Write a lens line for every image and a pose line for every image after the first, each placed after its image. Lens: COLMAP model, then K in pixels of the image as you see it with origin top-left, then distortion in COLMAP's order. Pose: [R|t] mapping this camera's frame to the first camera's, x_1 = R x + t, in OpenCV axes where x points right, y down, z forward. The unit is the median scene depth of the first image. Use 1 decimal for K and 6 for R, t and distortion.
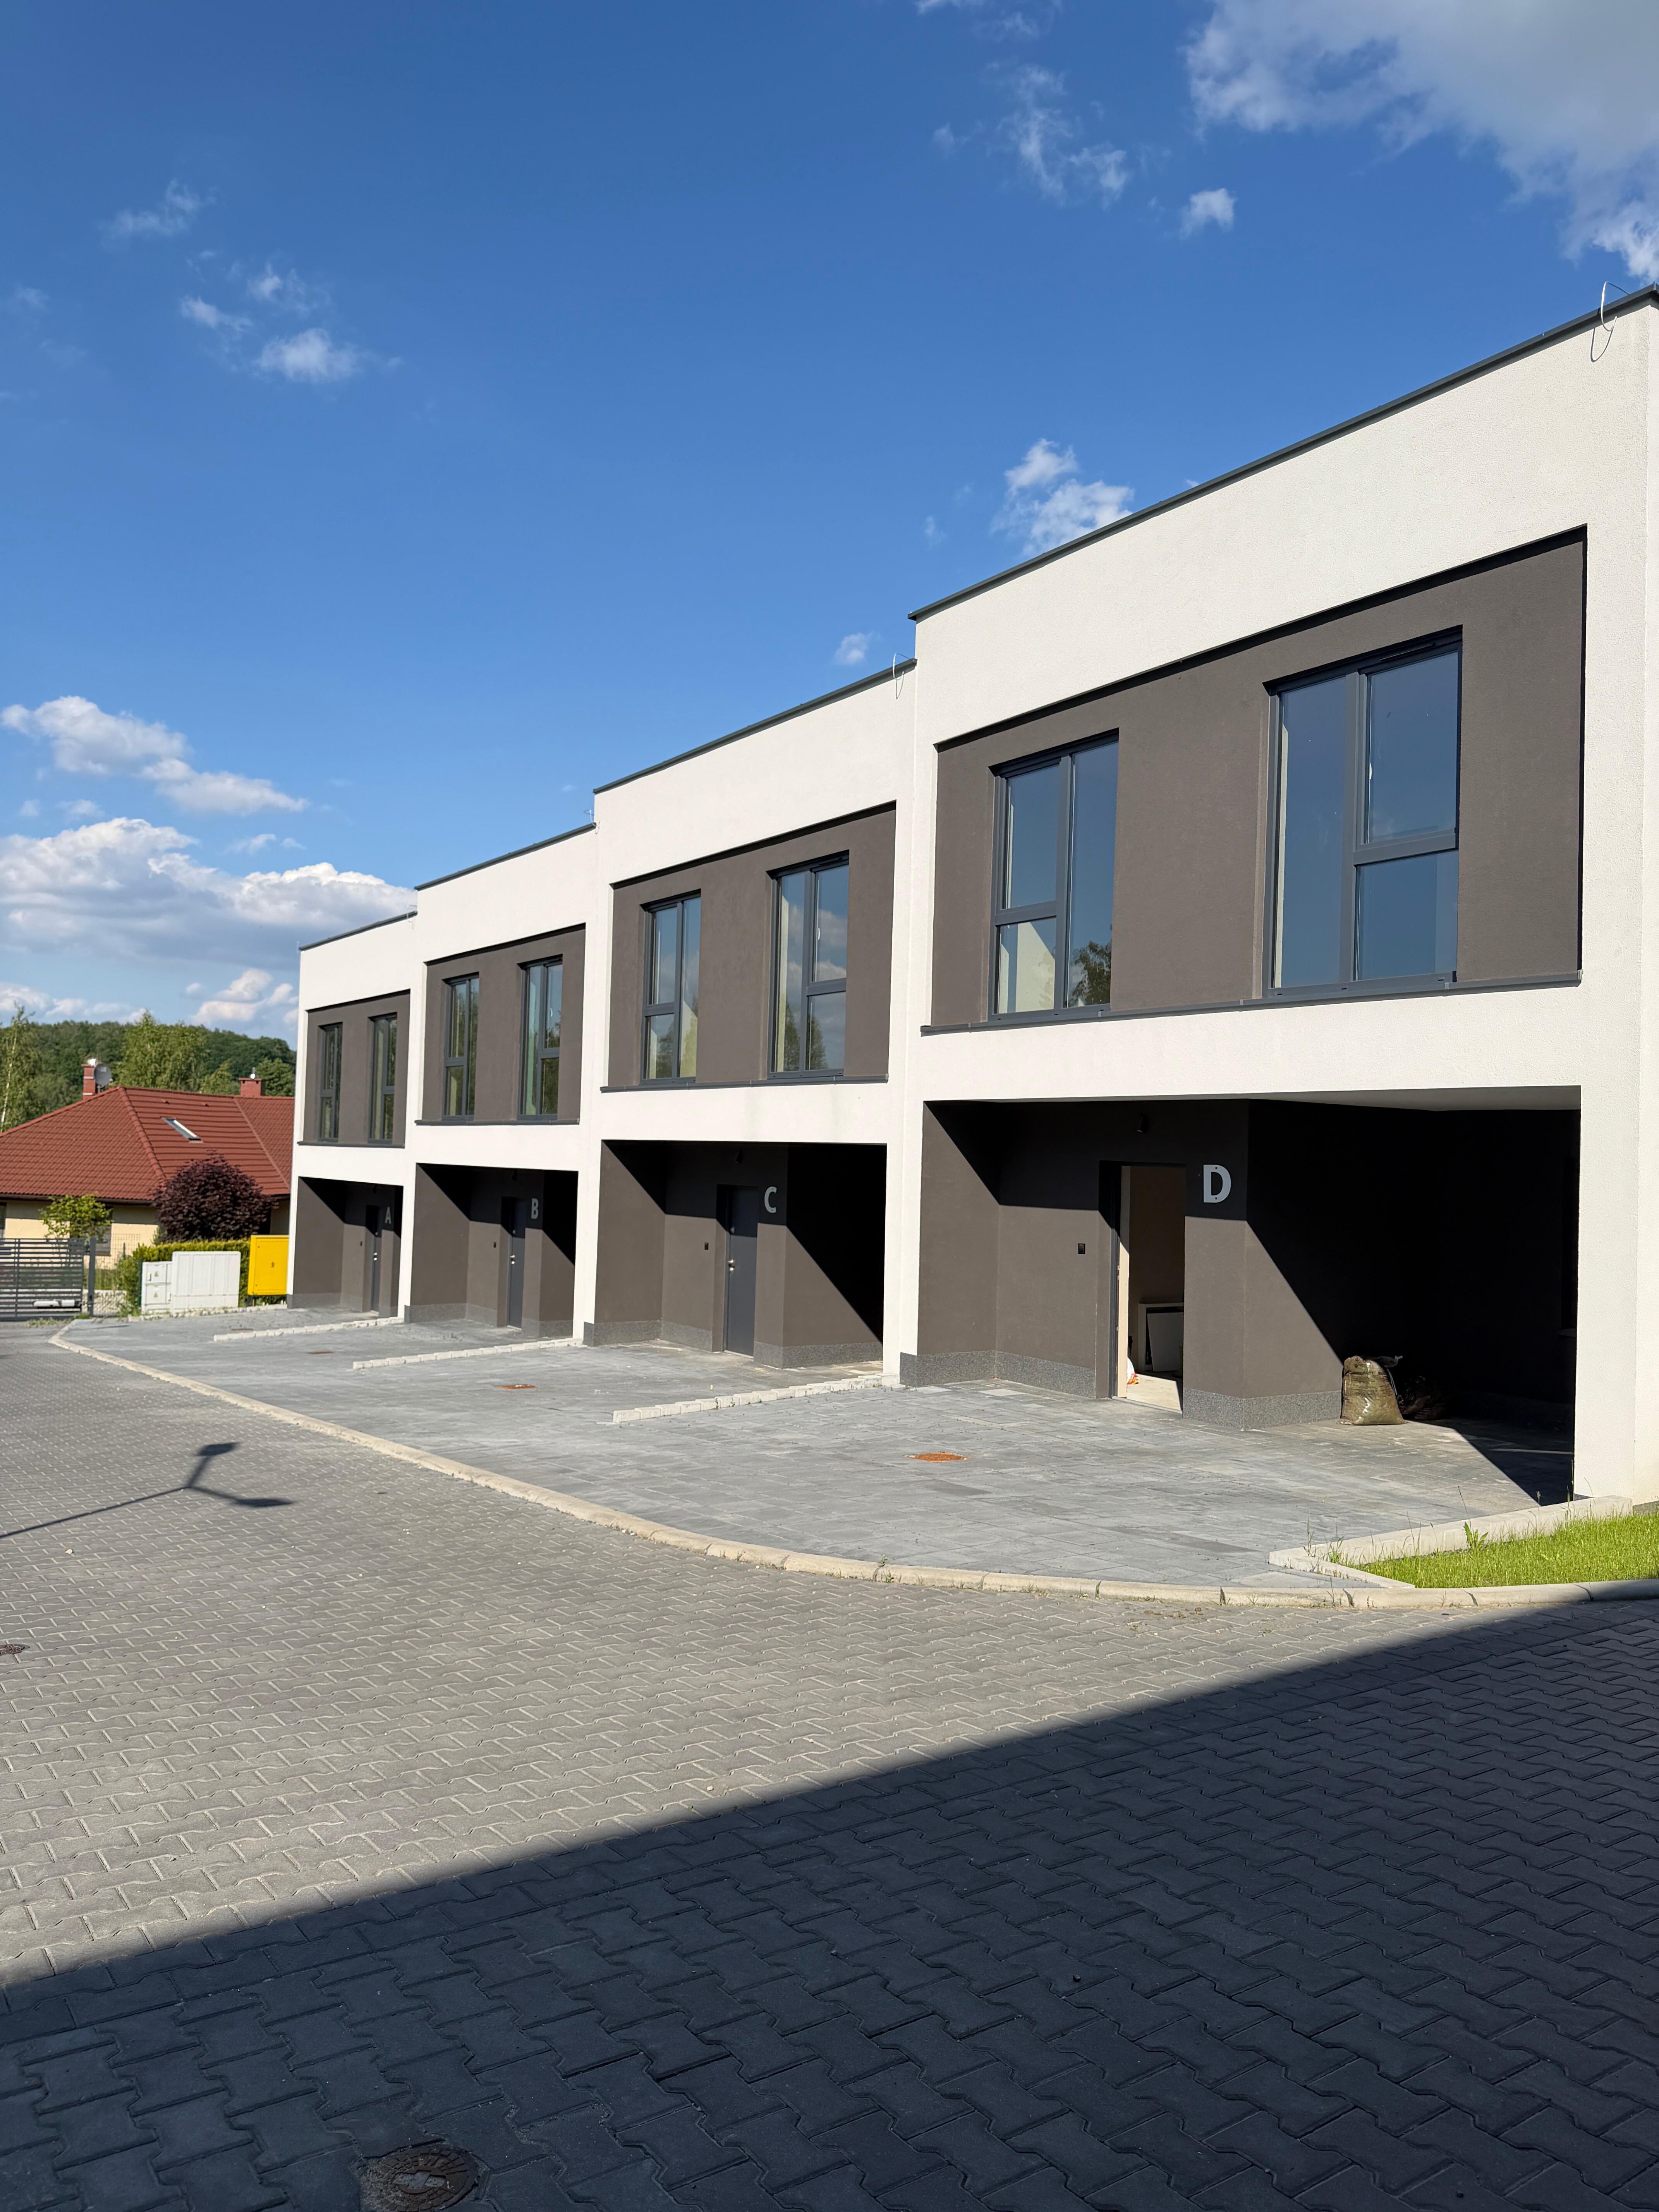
lens RADIAL K [[1545.5, 0, 824.1], [0, 1545.5, 1103.7], [0, 0, 1]] dist [0.054705, -0.015149]
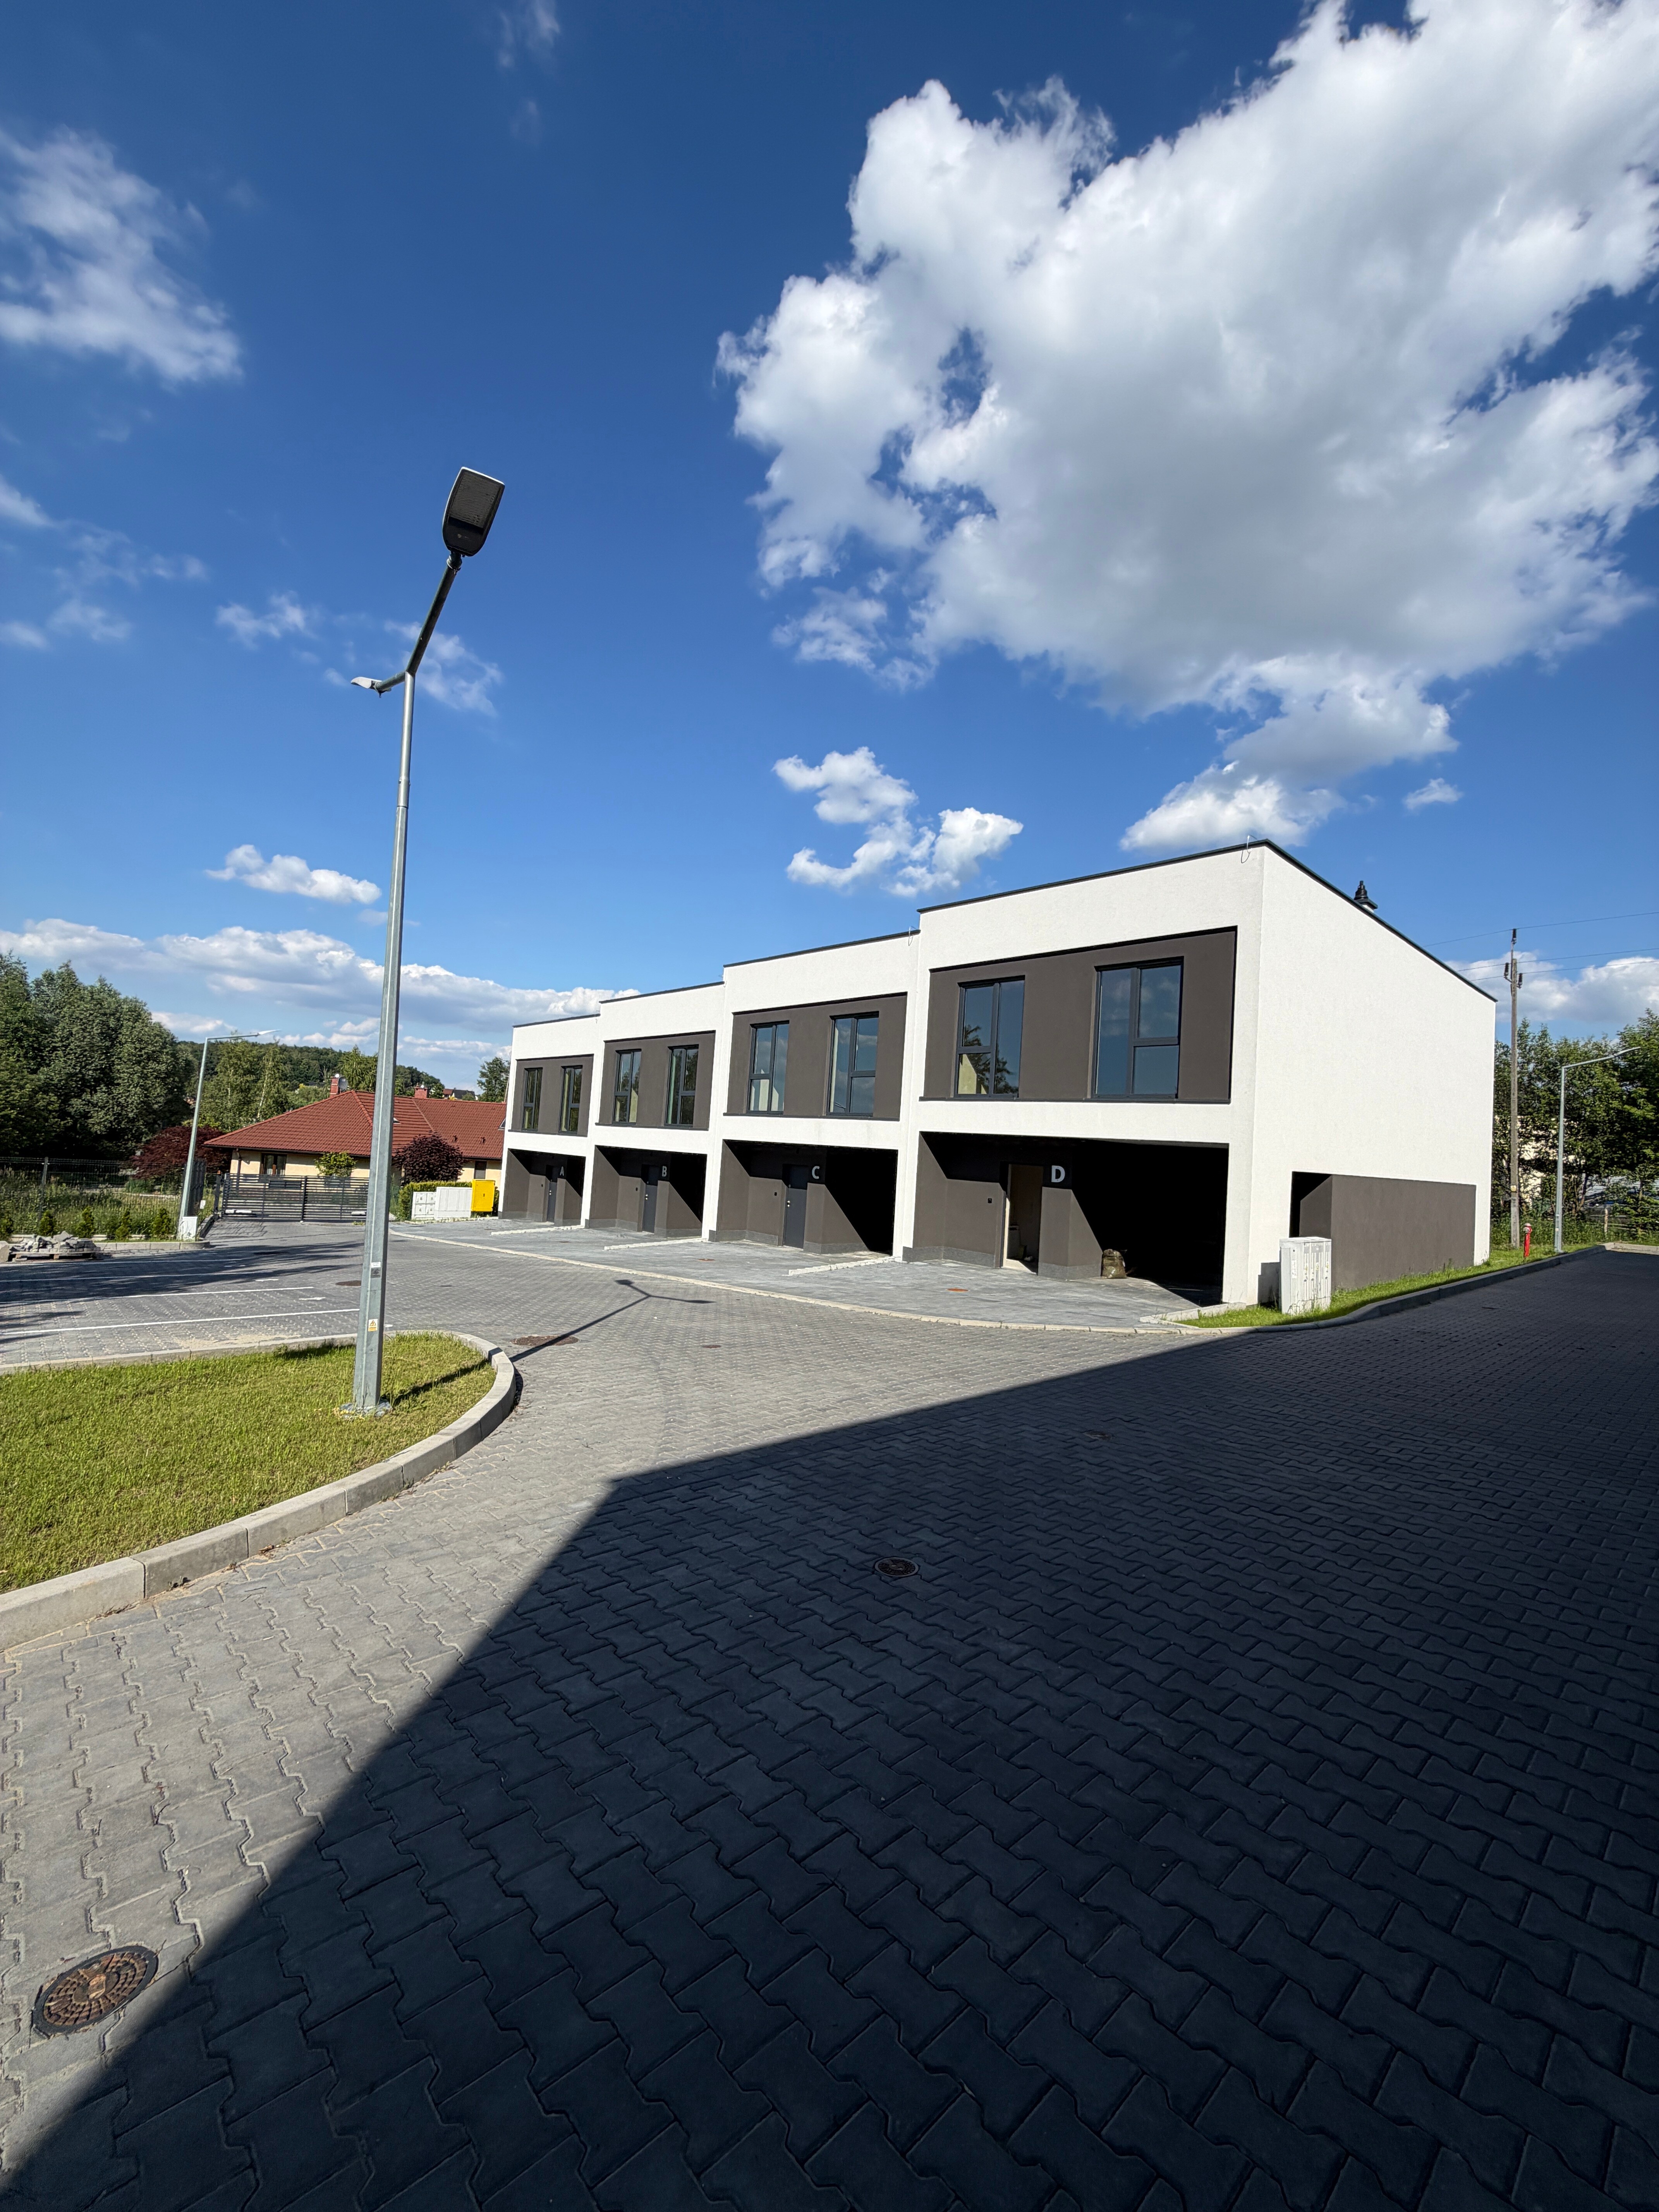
lens RADIAL K [[886.1, 0, 837.2], [0, 886.1, 1096.7], [0, 0, 1]] dist [-0.002241, 0.001281]
pose [[0.984262, 0.045335, 0.170801, -0.252257], [-0.042411, 0.998885, -0.020734, -0.018301], [-0.171550, 0.013164, 0.985087, -0.205209]]
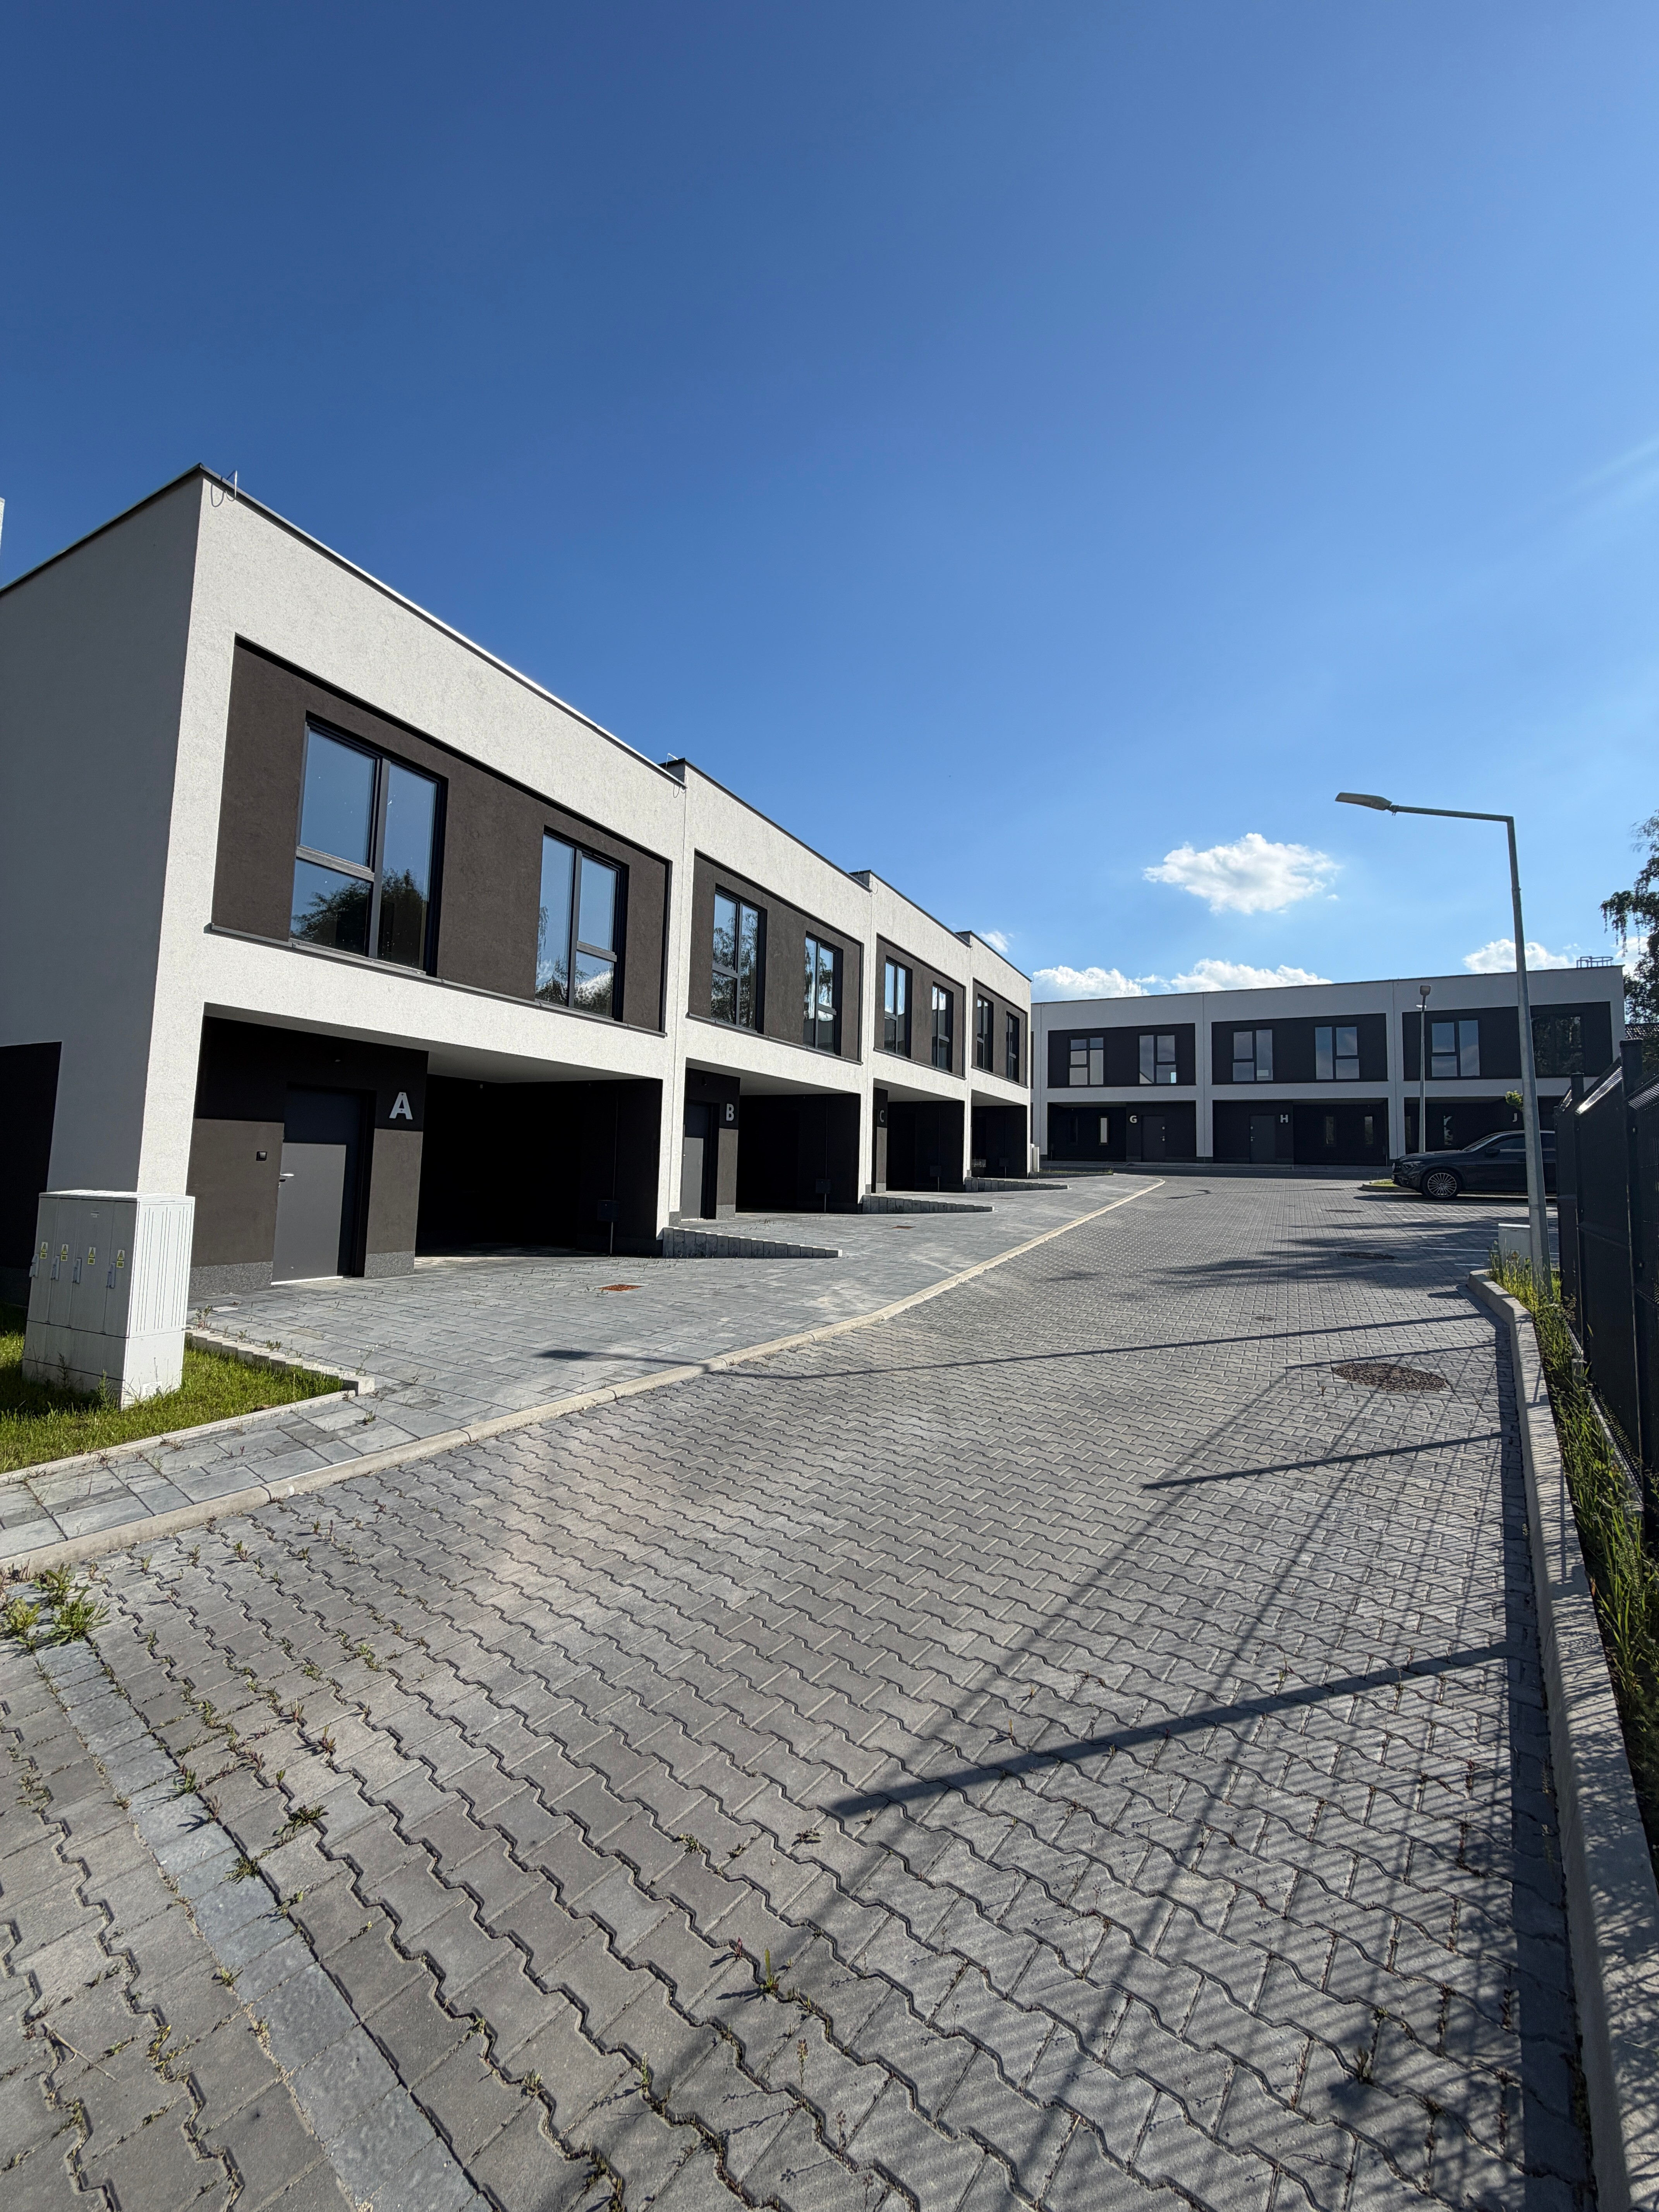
lens RADIAL K [[886.1, 0, 822.7], [0, 886.1, 1100.5], [0, 0, 1]] dist [-0.002241, 0.001281]
pose [[-0.487617, 0.036566, 0.872292, -0.802711], [-0.061220, 0.995231, -0.075941, 0.104365], [-0.870909, -0.090432, -0.483053, 1.270288]]
